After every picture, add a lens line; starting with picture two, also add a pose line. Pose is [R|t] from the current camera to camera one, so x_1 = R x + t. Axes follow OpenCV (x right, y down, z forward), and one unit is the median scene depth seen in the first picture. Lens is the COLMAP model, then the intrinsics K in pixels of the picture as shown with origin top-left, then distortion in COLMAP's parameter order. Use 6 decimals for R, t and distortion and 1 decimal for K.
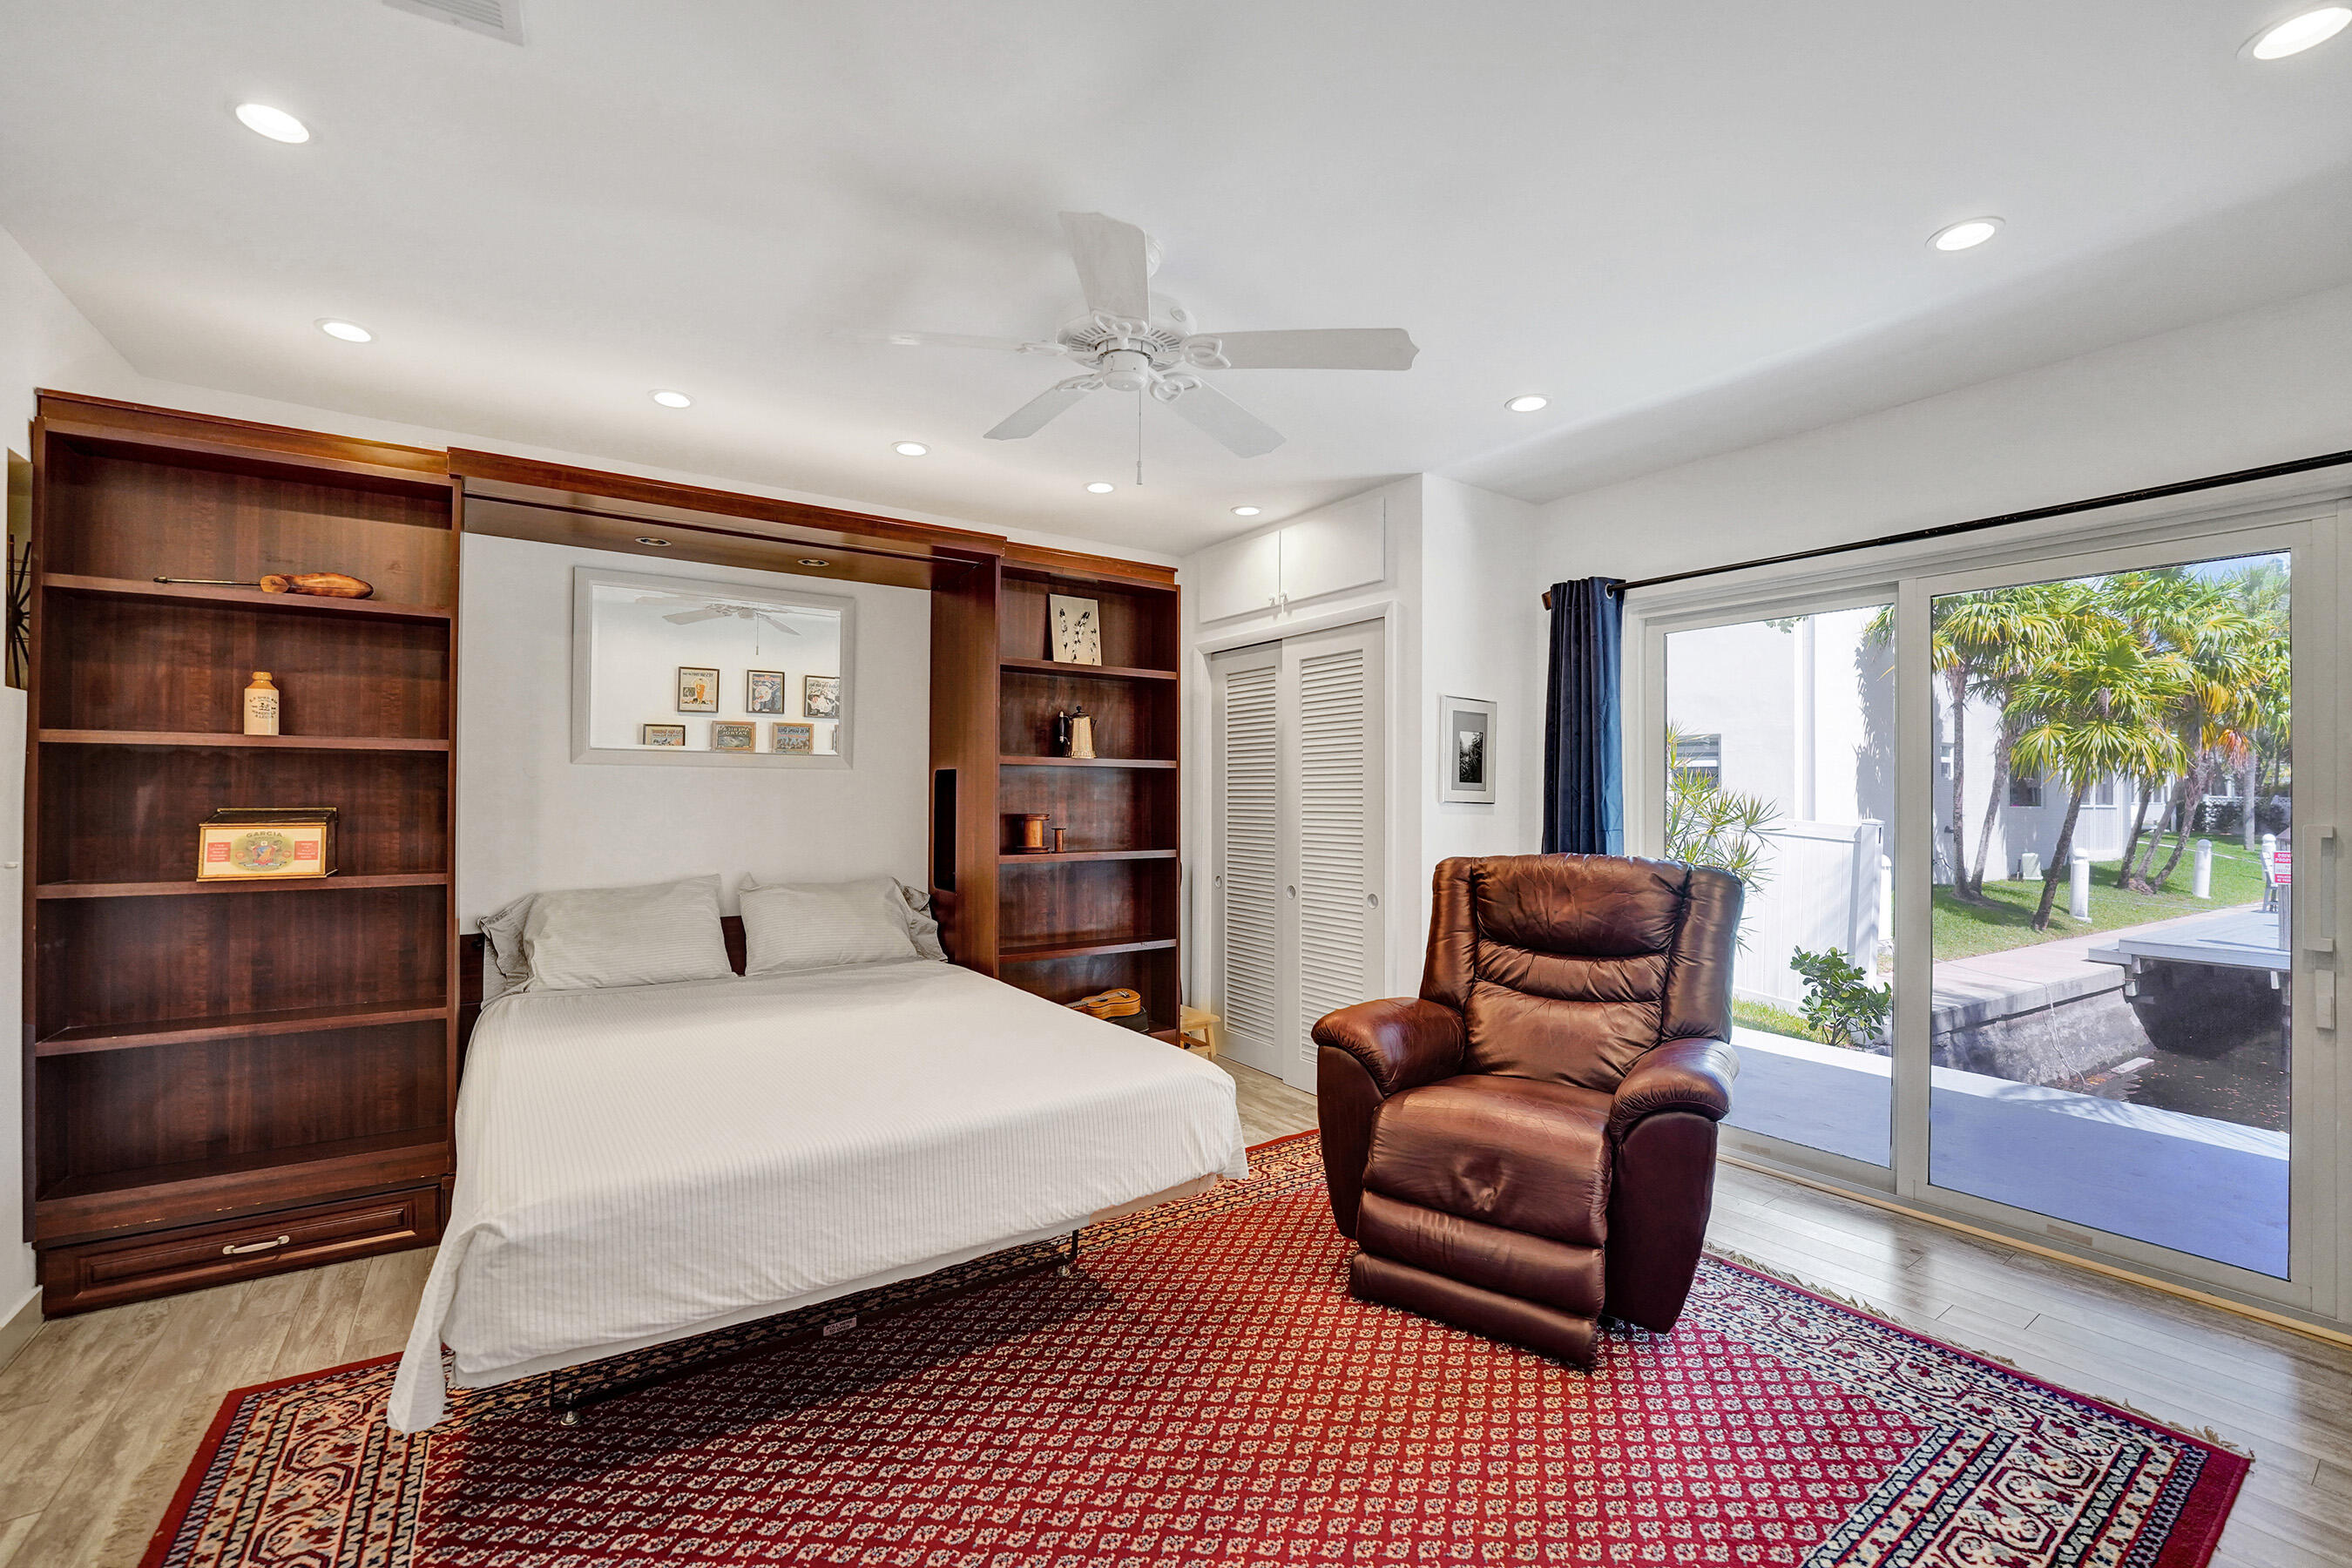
lens RADIAL K [[967.4, 0, 1185.4], [0, 967.4, 795.4], [0, 0, 1]] dist [-0.028271, 0.003563]
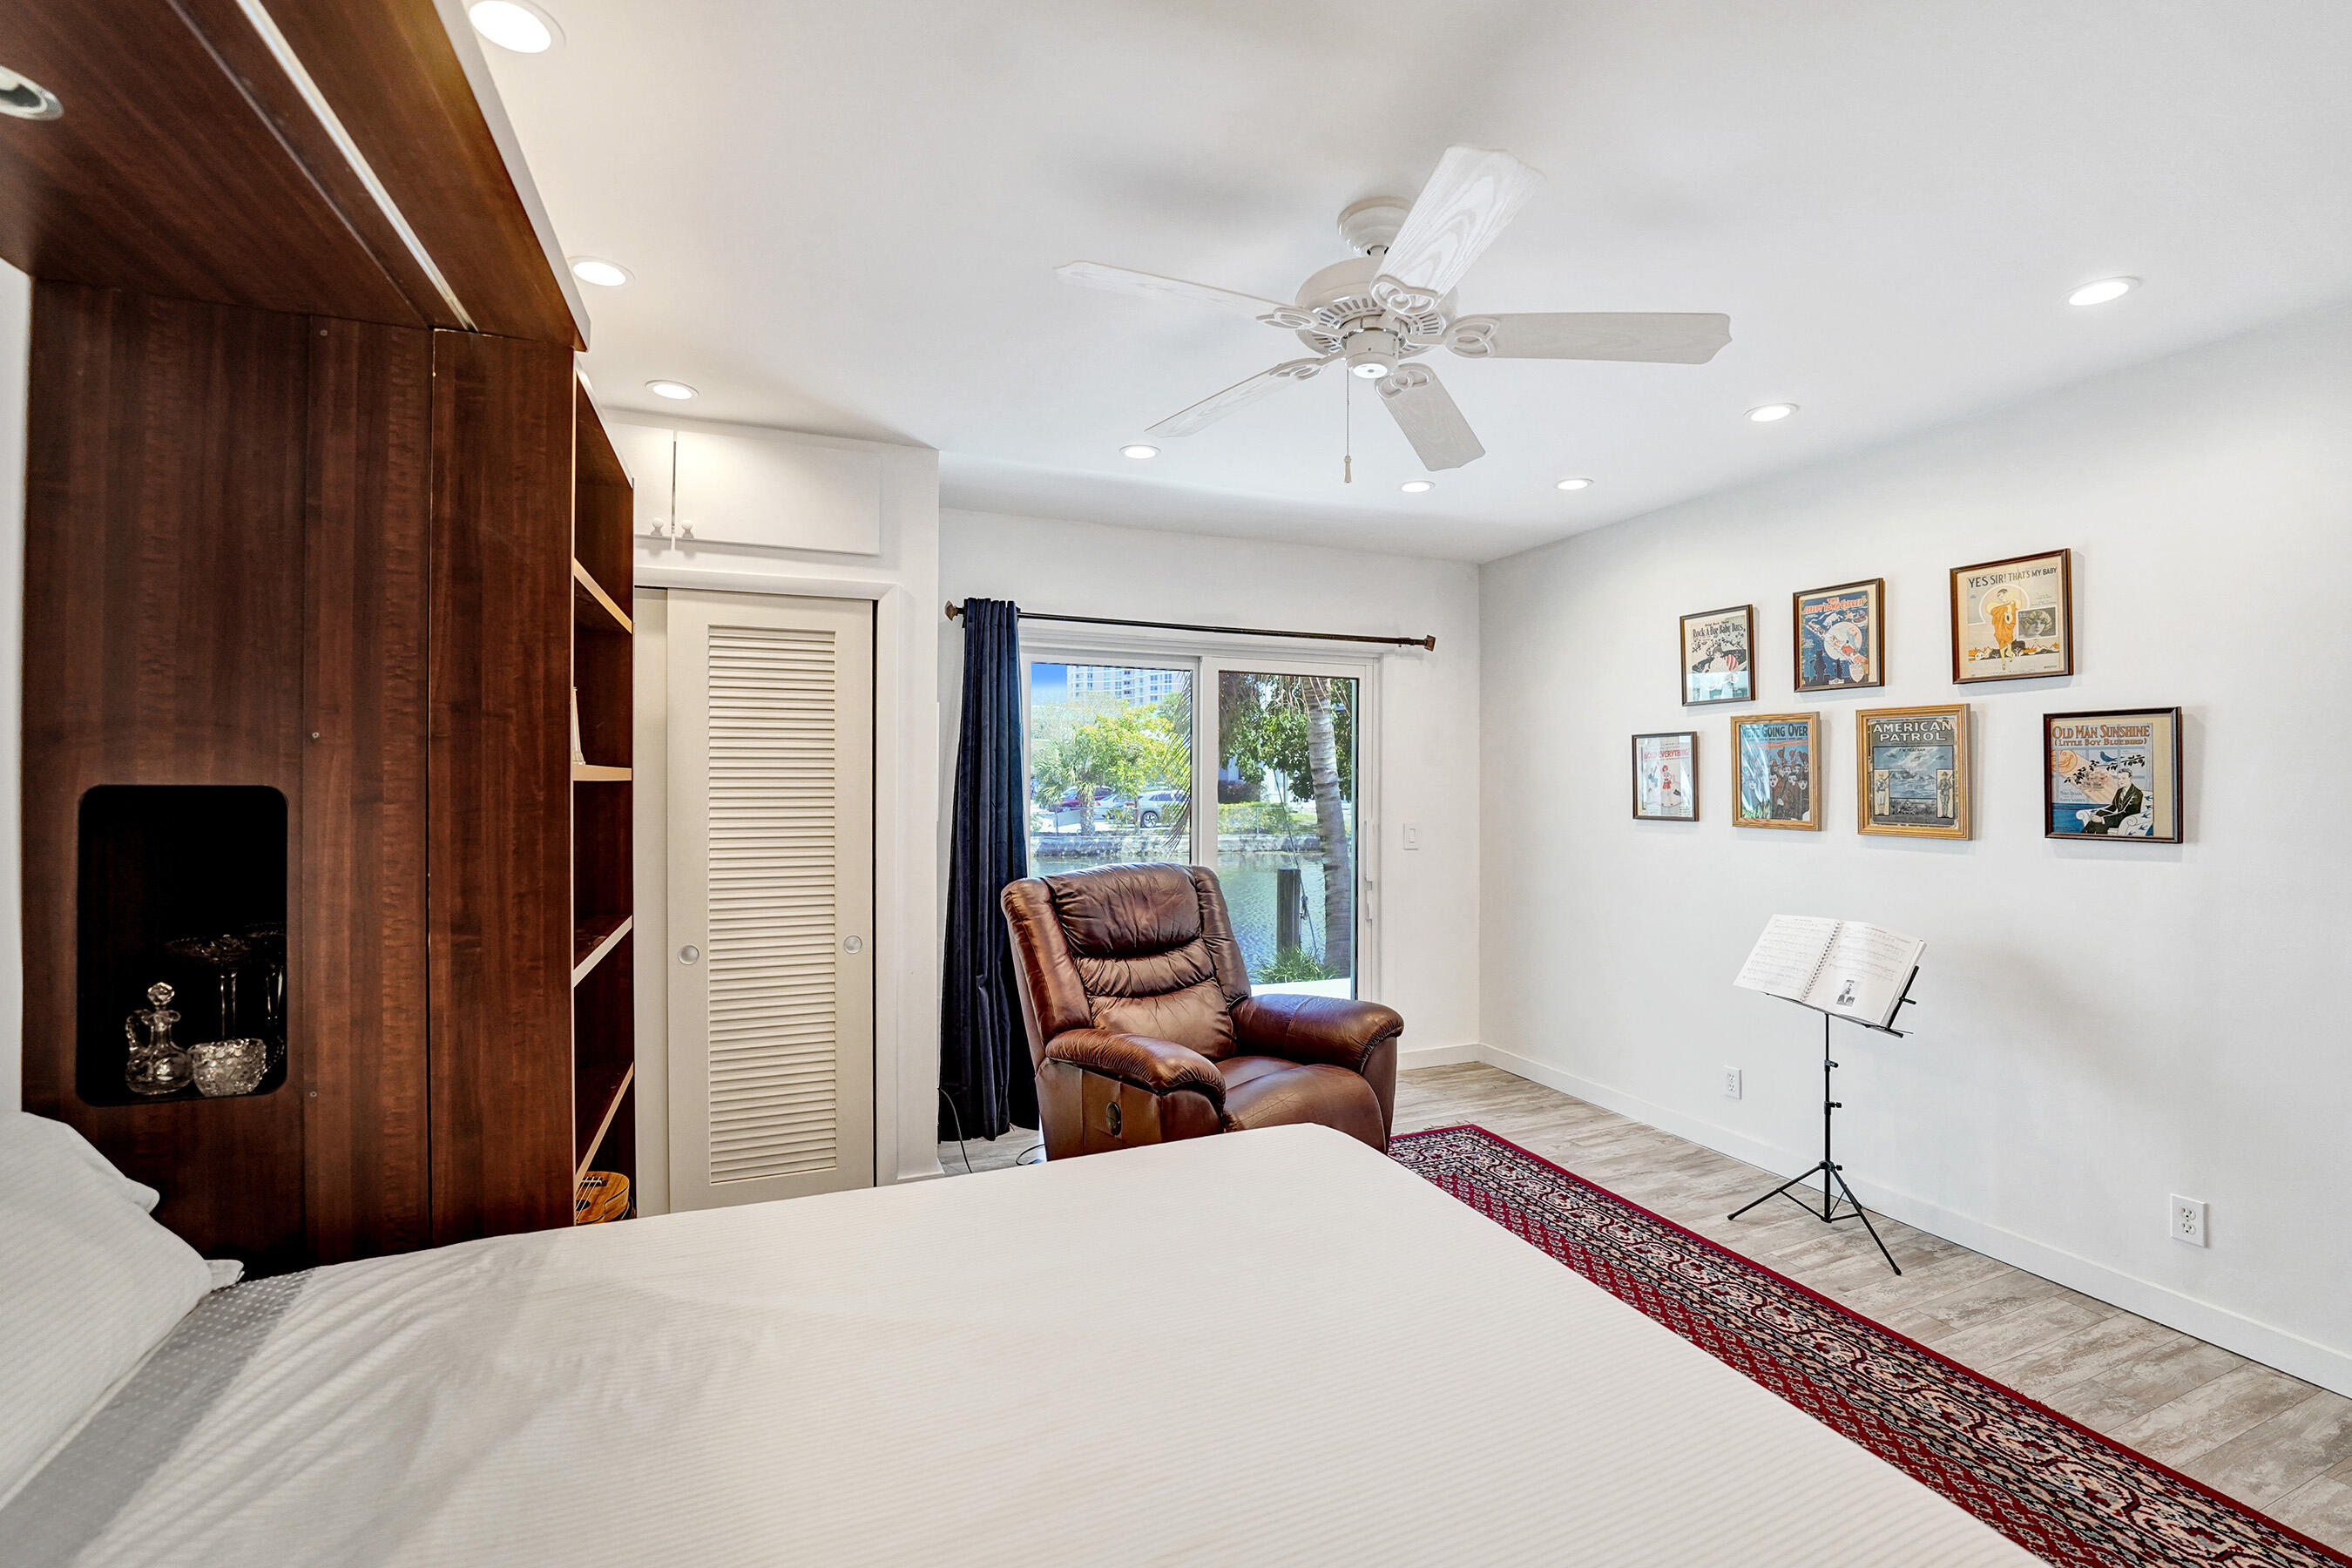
lens RADIAL K [[967.4, 0, 1181.5], [0, 967.4, 772.6], [0, 0, 1]] dist [-0.028271, 0.003563]
pose [[0.218076, 0.010525, 0.975875, -0.674120], [-0.003902, 0.999943, -0.009912, -0.035233], [-0.975924, -0.001646, 0.218105, 0.691924]]
